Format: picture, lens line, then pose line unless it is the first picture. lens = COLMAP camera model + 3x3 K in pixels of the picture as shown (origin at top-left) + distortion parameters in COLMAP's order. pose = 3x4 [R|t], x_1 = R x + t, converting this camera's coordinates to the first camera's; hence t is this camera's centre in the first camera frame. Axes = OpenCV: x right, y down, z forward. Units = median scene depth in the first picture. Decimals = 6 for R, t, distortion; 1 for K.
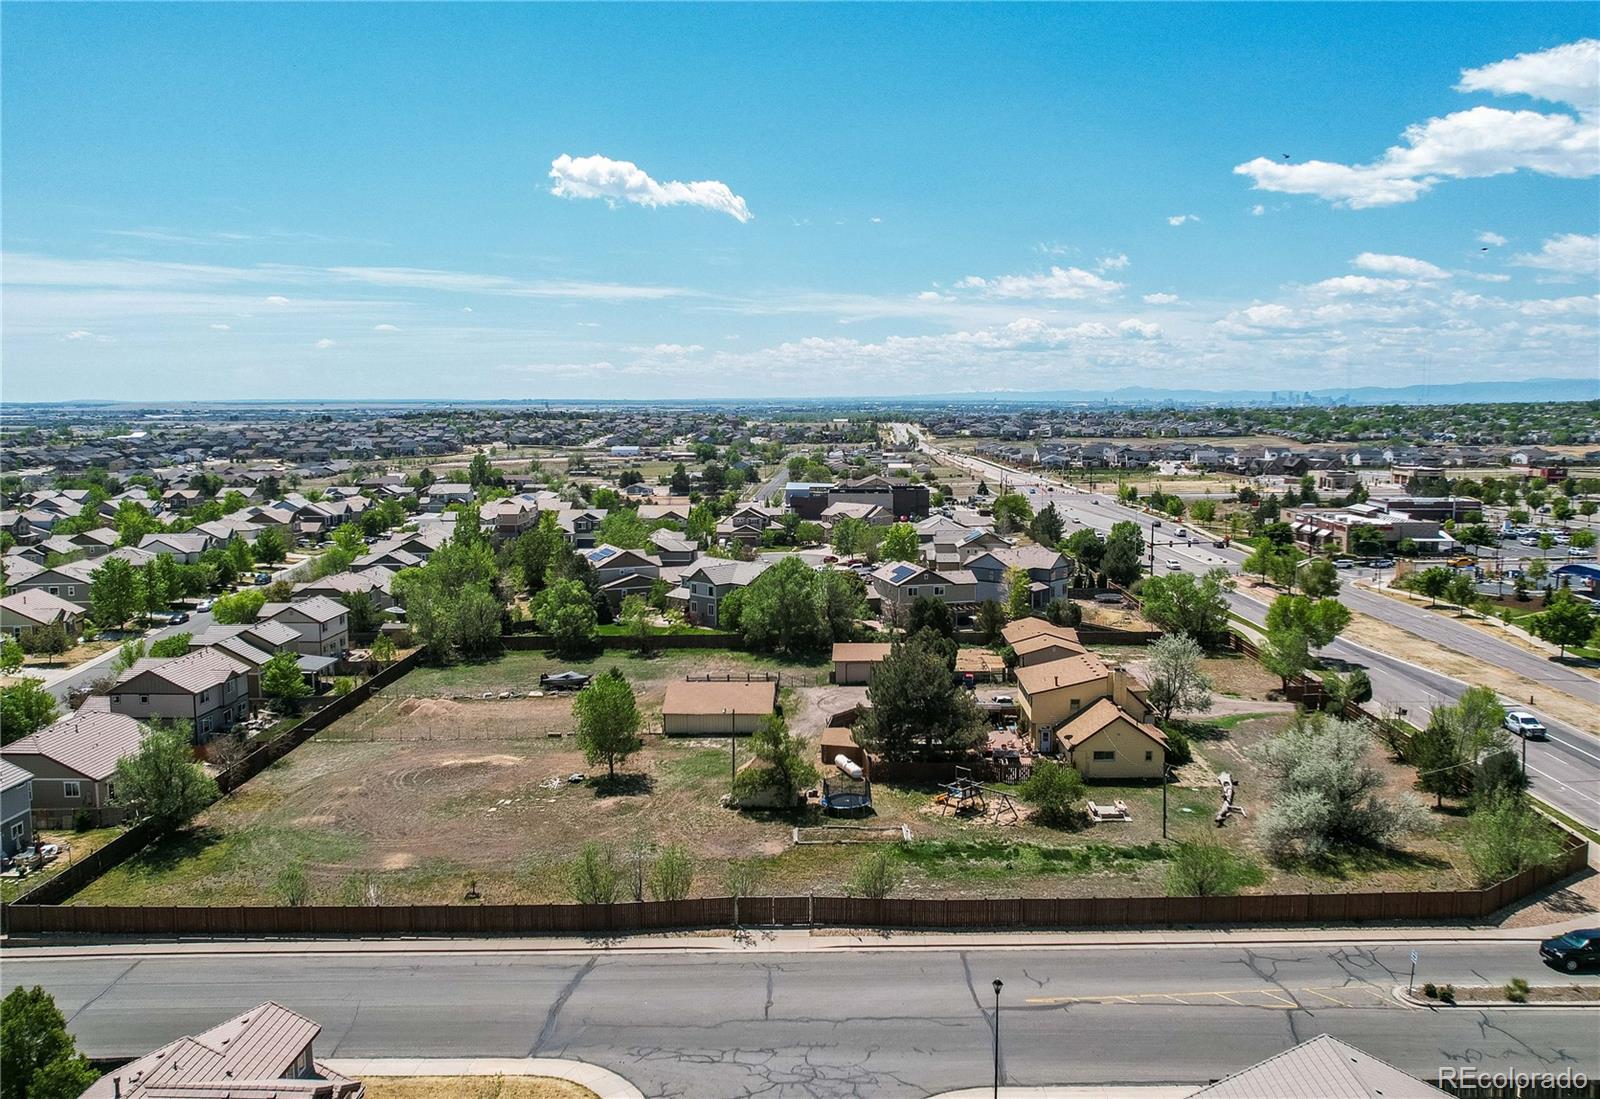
lens RADIAL K [[1240.8, 0, 826.0], [0, 1240.8, 551.0], [0, 0, 1]] dist [-0.031641, 0.001282]
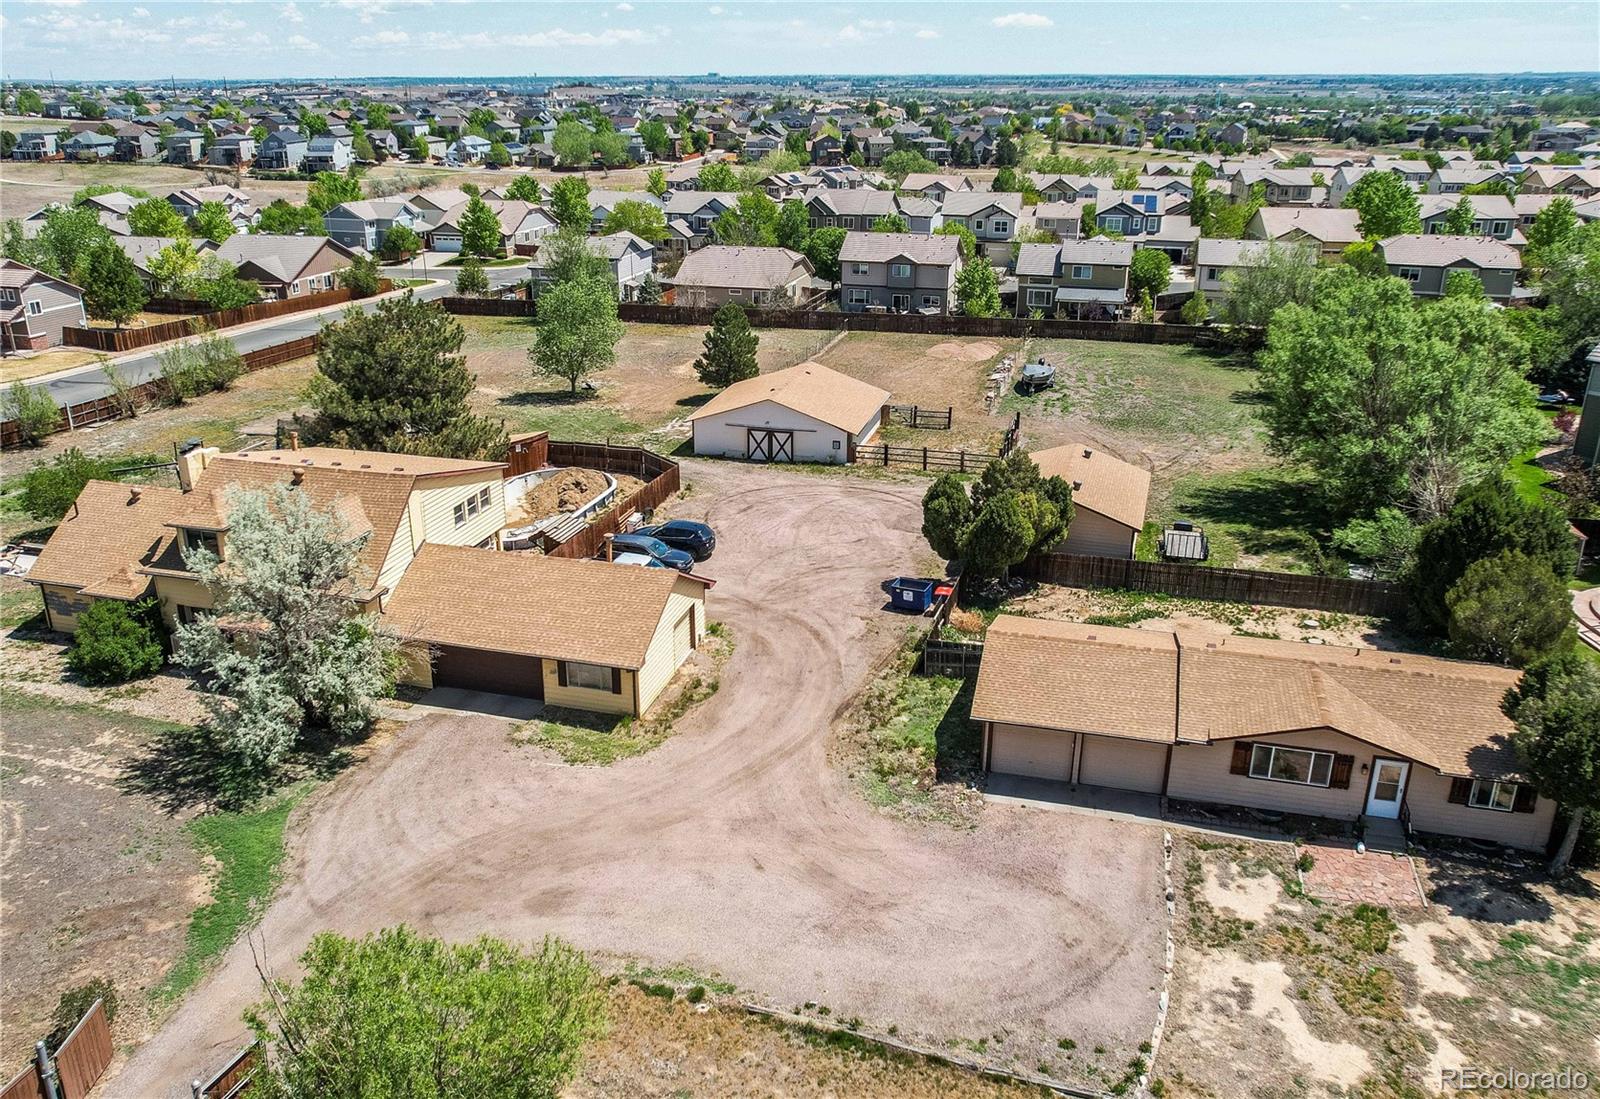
lens RADIAL K [[1259.3, 0, 776.9], [0, 1259.3, 547.0], [0, 0, 1]] dist [-0.048888, 0.037427]
pose [[-0.267253, 0.341440, -0.901107, 0.575243], [-0.112712, 0.917626, 0.381128, -0.065522], [0.957012, 0.203423, -0.206754, 1.246256]]
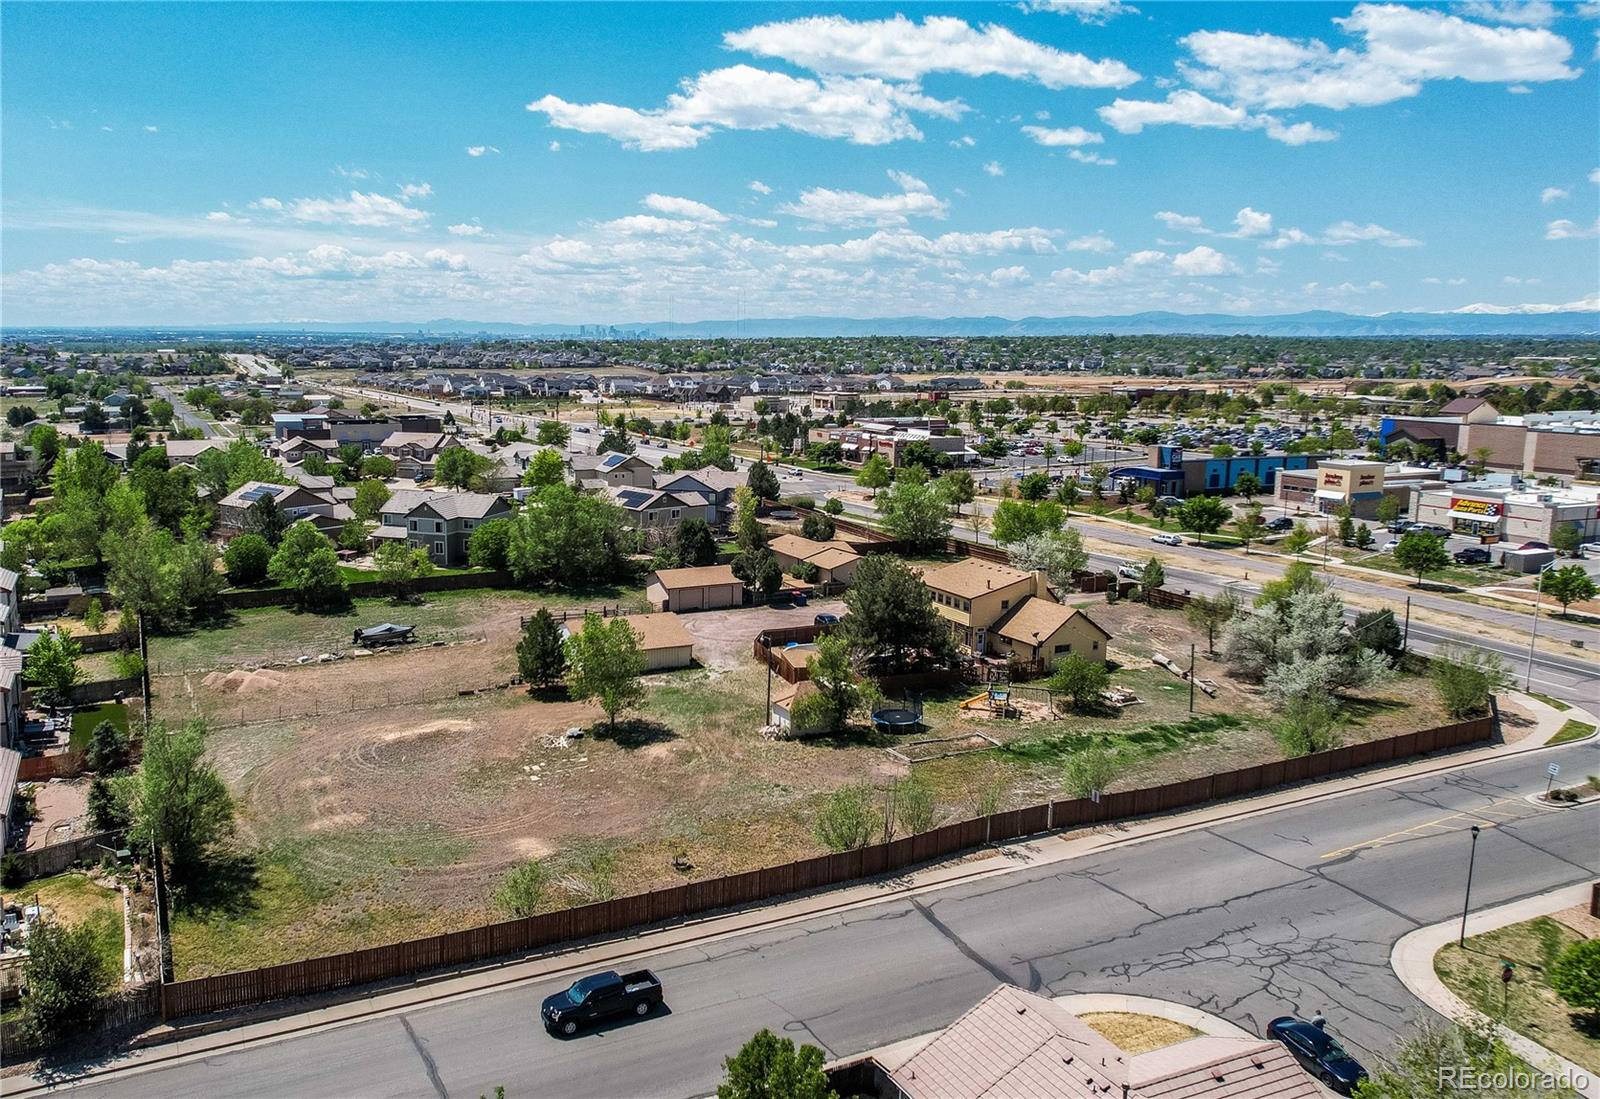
lens RADIAL K [[1254.2, 0, 713.6], [0, 1254.2, 546.9], [0, 0, 1]] dist [-0.033243, 0.008600]
pose [[0.901930, -0.060668, 0.427601, -0.452003], [0.039747, 0.997543, 0.057694, 0.003498], [-0.430050, -0.035040, 0.902125, 0.146198]]
